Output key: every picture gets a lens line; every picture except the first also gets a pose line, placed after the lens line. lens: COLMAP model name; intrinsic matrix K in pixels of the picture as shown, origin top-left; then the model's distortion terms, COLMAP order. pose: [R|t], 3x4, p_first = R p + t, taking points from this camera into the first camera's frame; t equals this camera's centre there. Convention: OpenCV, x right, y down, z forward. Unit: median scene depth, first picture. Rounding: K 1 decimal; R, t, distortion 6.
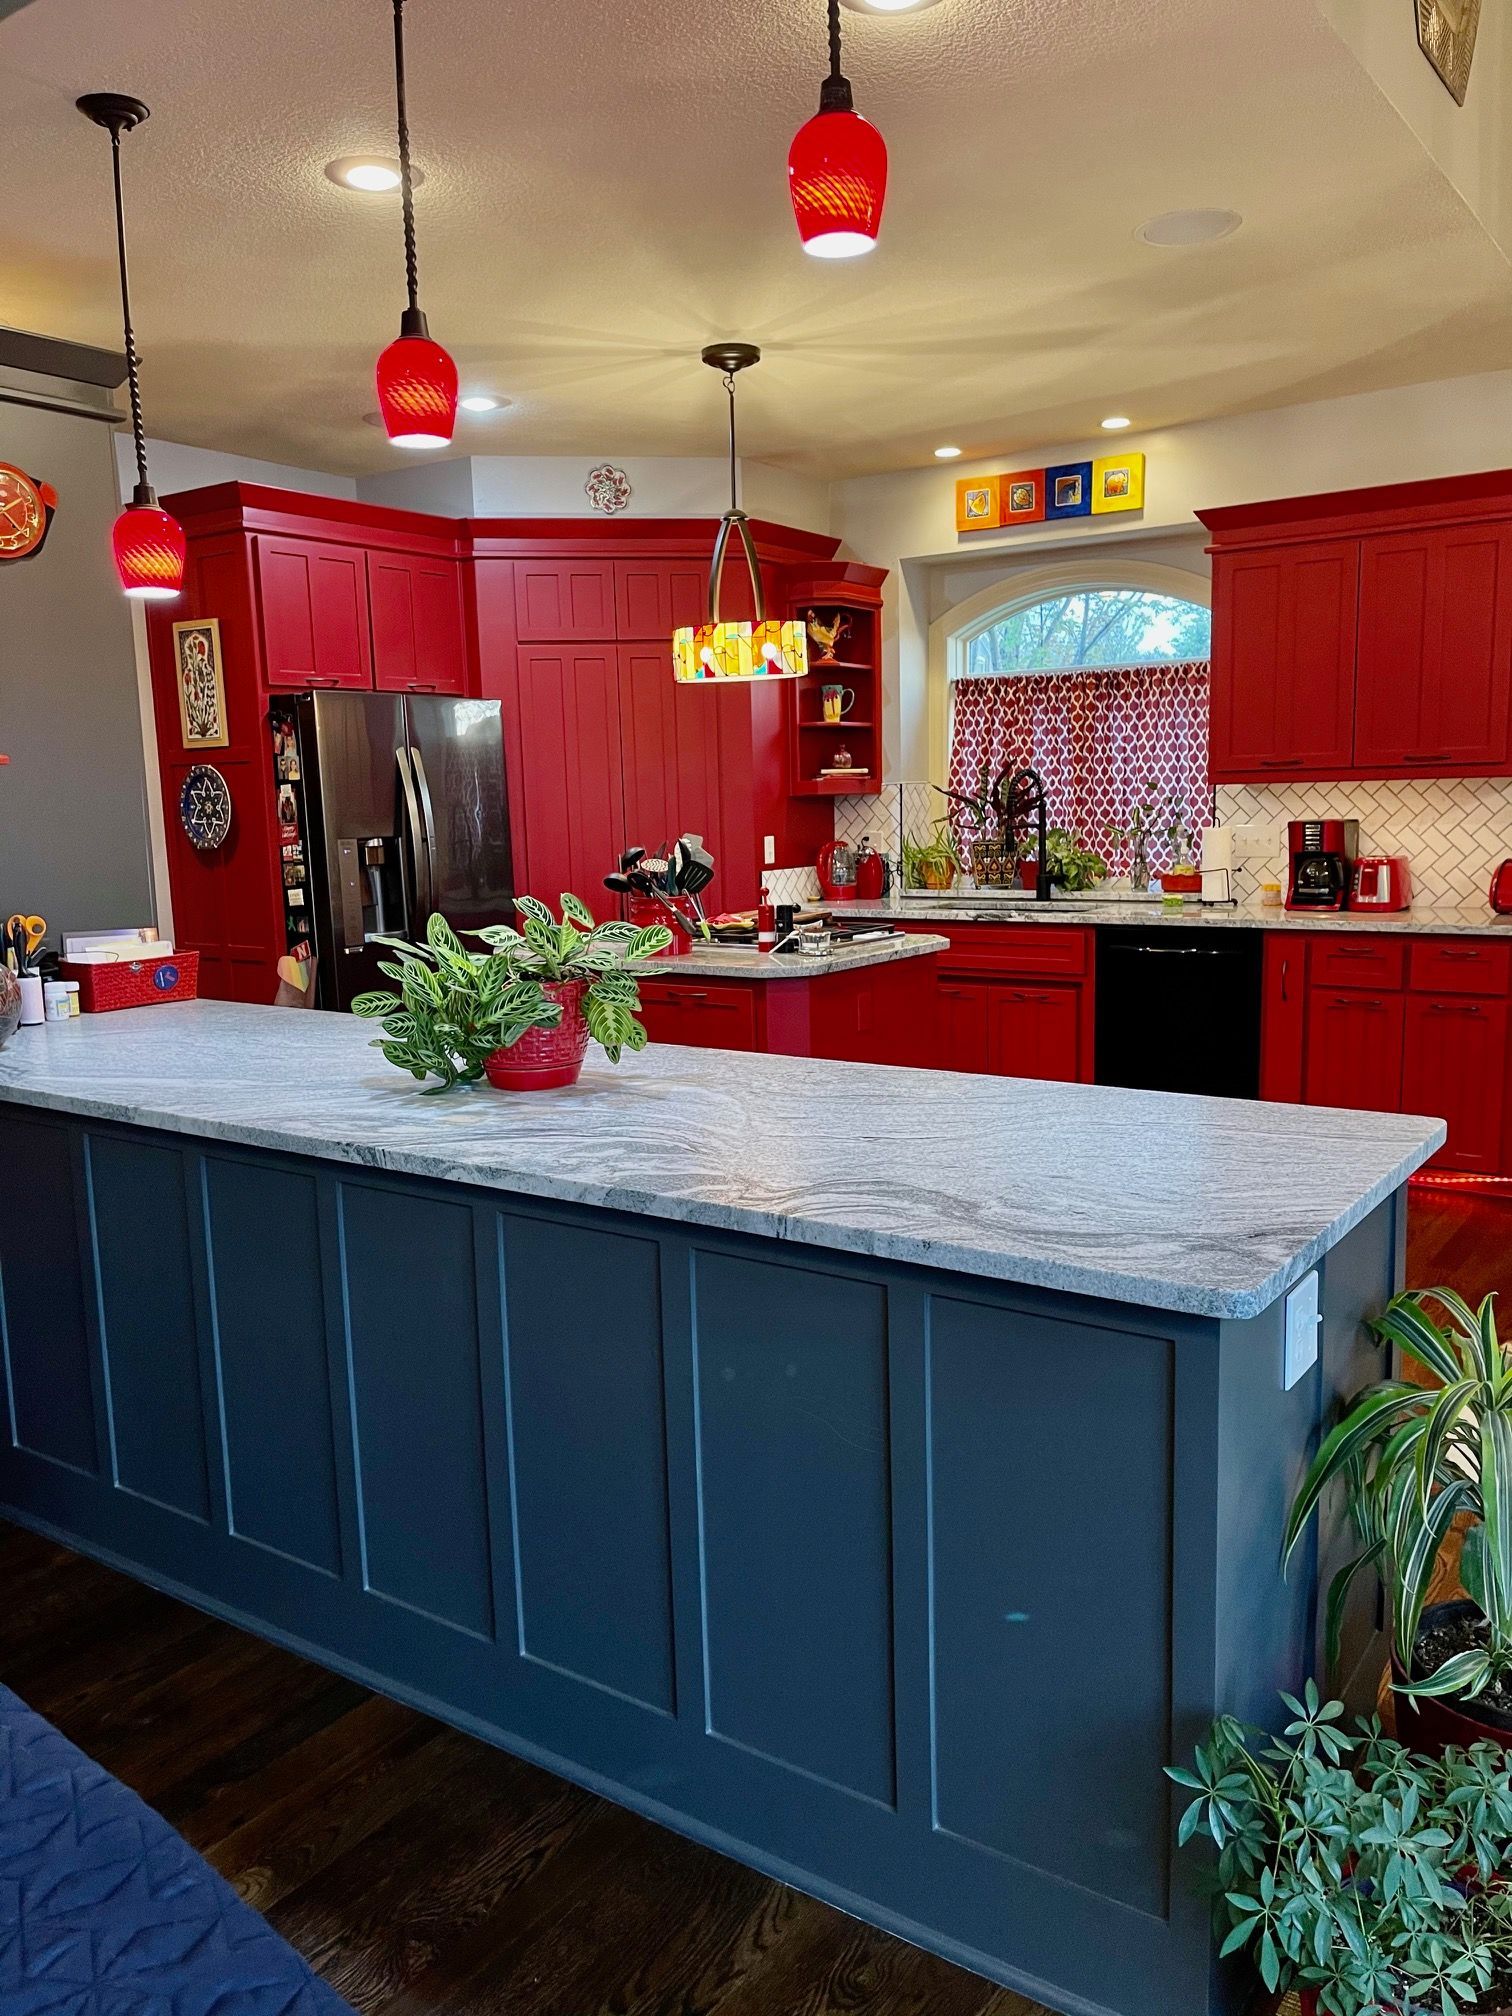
lens RADIAL K [[1536.3, 0, 759.4], [0, 1536.3, 996.0], [0, 0, 1]] dist [0.021016, 0.006207]
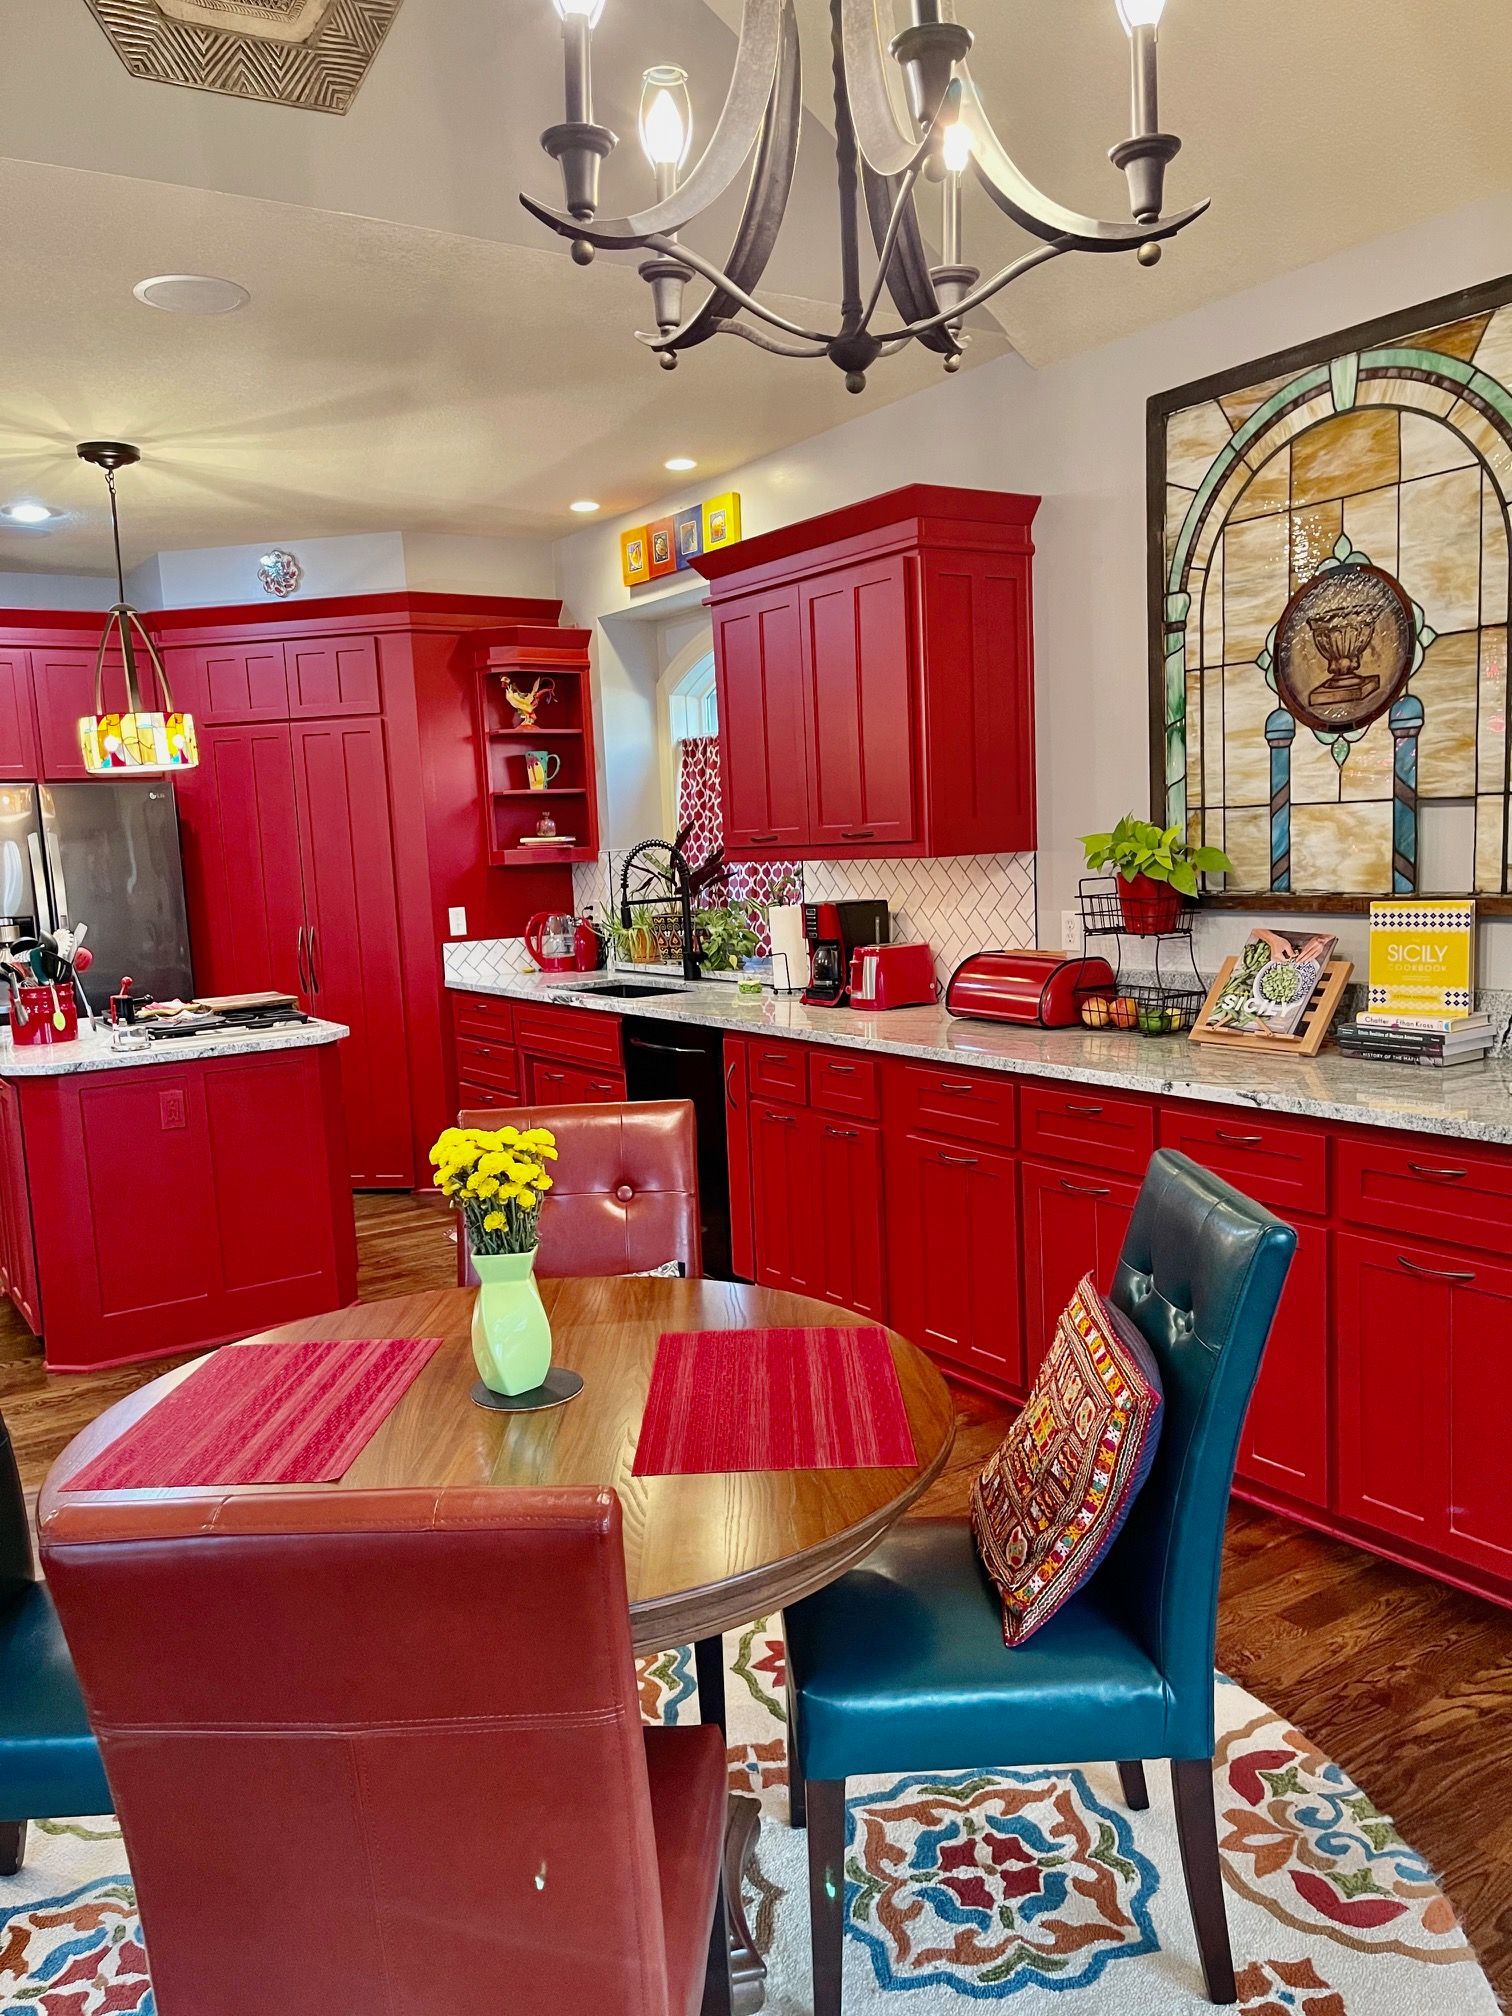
lens RADIAL K [[1536.3, 0, 759.0], [0, 1536.3, 1013.8], [0, 0, 1]] dist [0.021016, 0.006207]
pose [[0.927909, 0.029131, -0.371667, 0.549785], [-0.030434, 0.999534, 0.002360, -0.043572], [0.371563, 0.009122, 0.928363, 0.152872]]
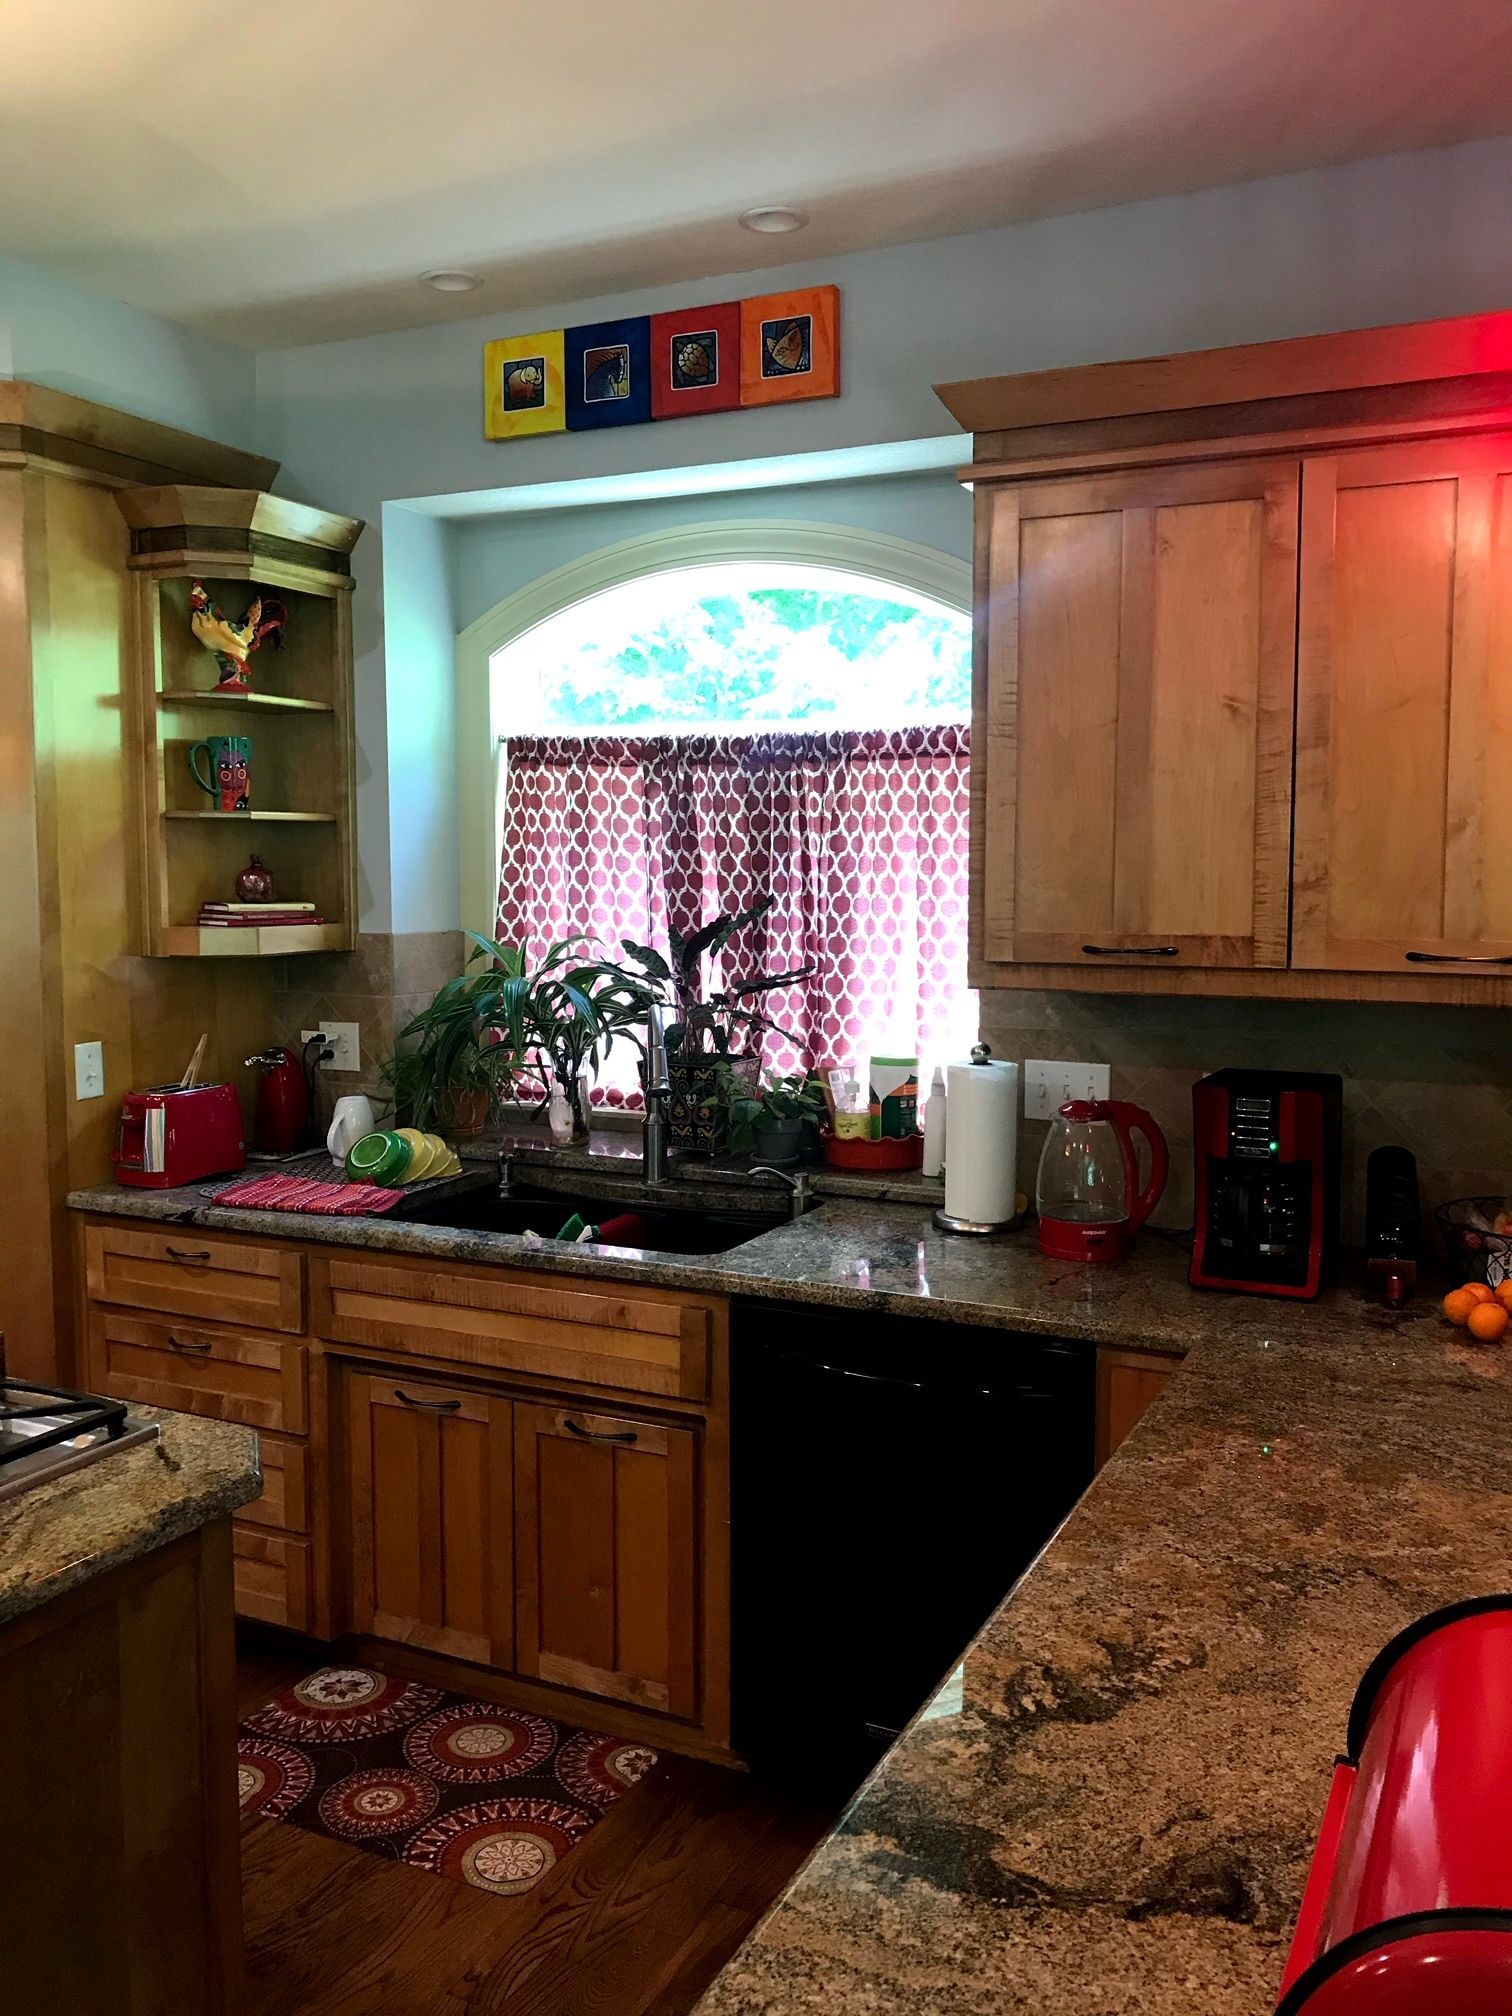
lens RADIAL K [[1660.6, 0, 792.0], [0, 1660.6, 1000.6], [0, 0, 1]] dist [-0.006783, 0.006962]
pose [[0.988247, 0.015237, 0.152105, 0.143813], [-0.007769, 0.998740, -0.049574, -0.091718], [-0.152669, 0.047810, 0.987120, 0.445327]]
